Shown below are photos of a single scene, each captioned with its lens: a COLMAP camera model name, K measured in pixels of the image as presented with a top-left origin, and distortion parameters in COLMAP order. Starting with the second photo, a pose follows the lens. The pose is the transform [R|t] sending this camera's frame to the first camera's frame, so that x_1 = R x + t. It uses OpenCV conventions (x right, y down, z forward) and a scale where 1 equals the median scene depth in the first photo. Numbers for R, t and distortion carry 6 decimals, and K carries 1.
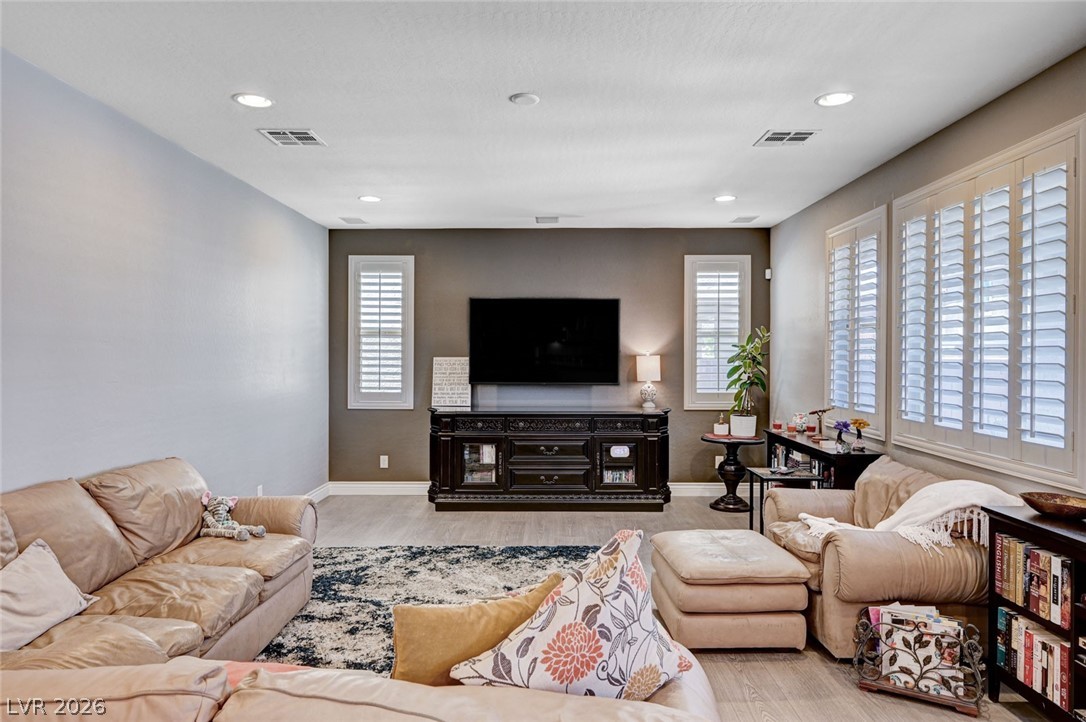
lens RADIAL K [[695.7, 0, 581.1], [0, 695.7, 352.2], [0, 0, 1]] dist [-0.003739, 0.000216]
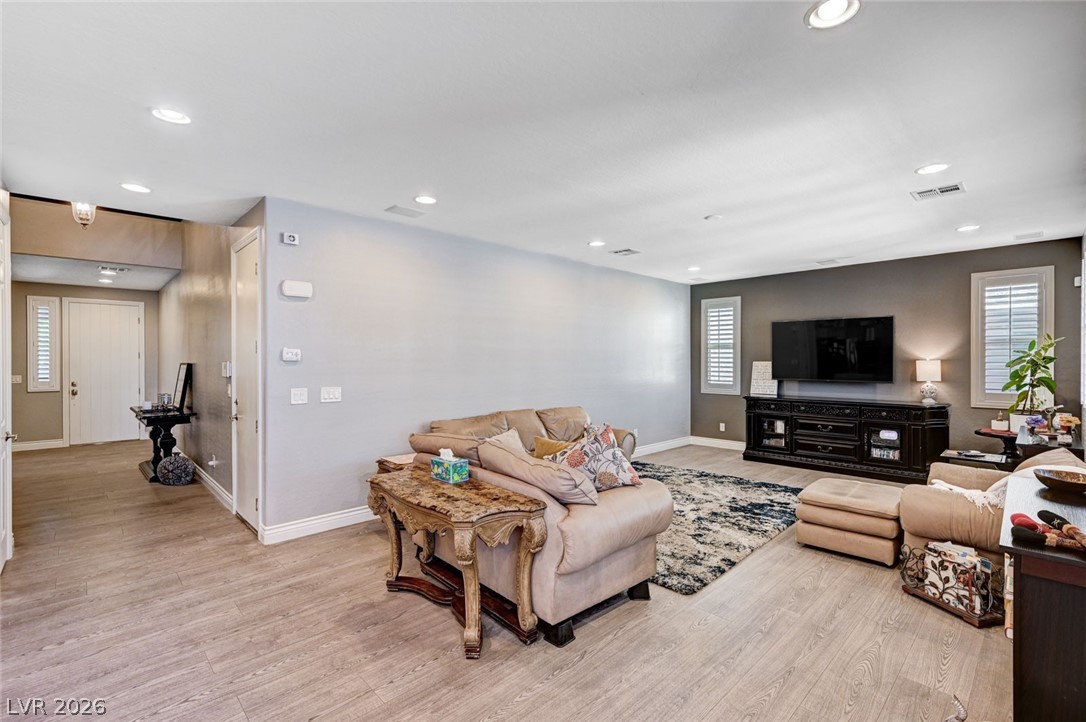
lens RADIAL K [[495.1, 0, 523.4], [0, 495.1, 359.2], [0, 0, 1]] dist [0.006051, 0.000741]
pose [[0.680640, -0.003085, -0.732612, 0.269073], [0.004034, 0.999992, -0.000464, 0.000653], [0.732607, -0.002640, 0.680646, -0.119739]]
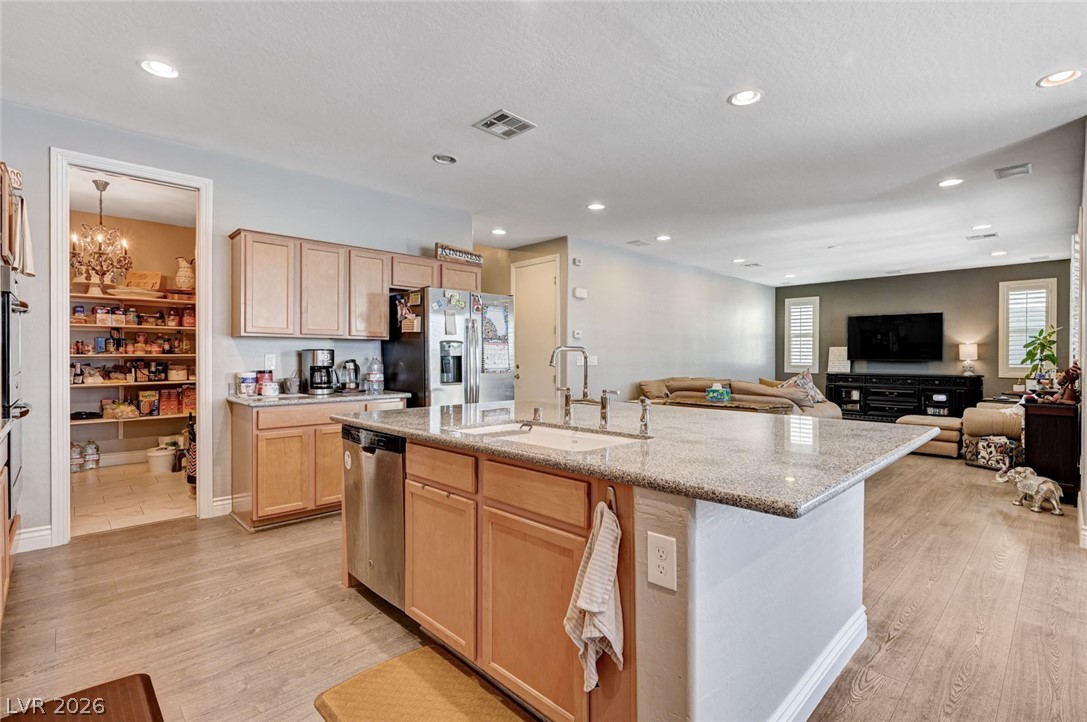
lens RADIAL K [[495.6, 0, 549.3], [0, 495.6, 355.0], [0, 0, 1]] dist [0.006051, 0.000741]
pose [[0.686666, 0.000632, -0.726973, 0.296067], [-0.000444, 1.000000, 0.000451, 0.032690], [0.726973, 0.000013, 0.686666, -0.605038]]
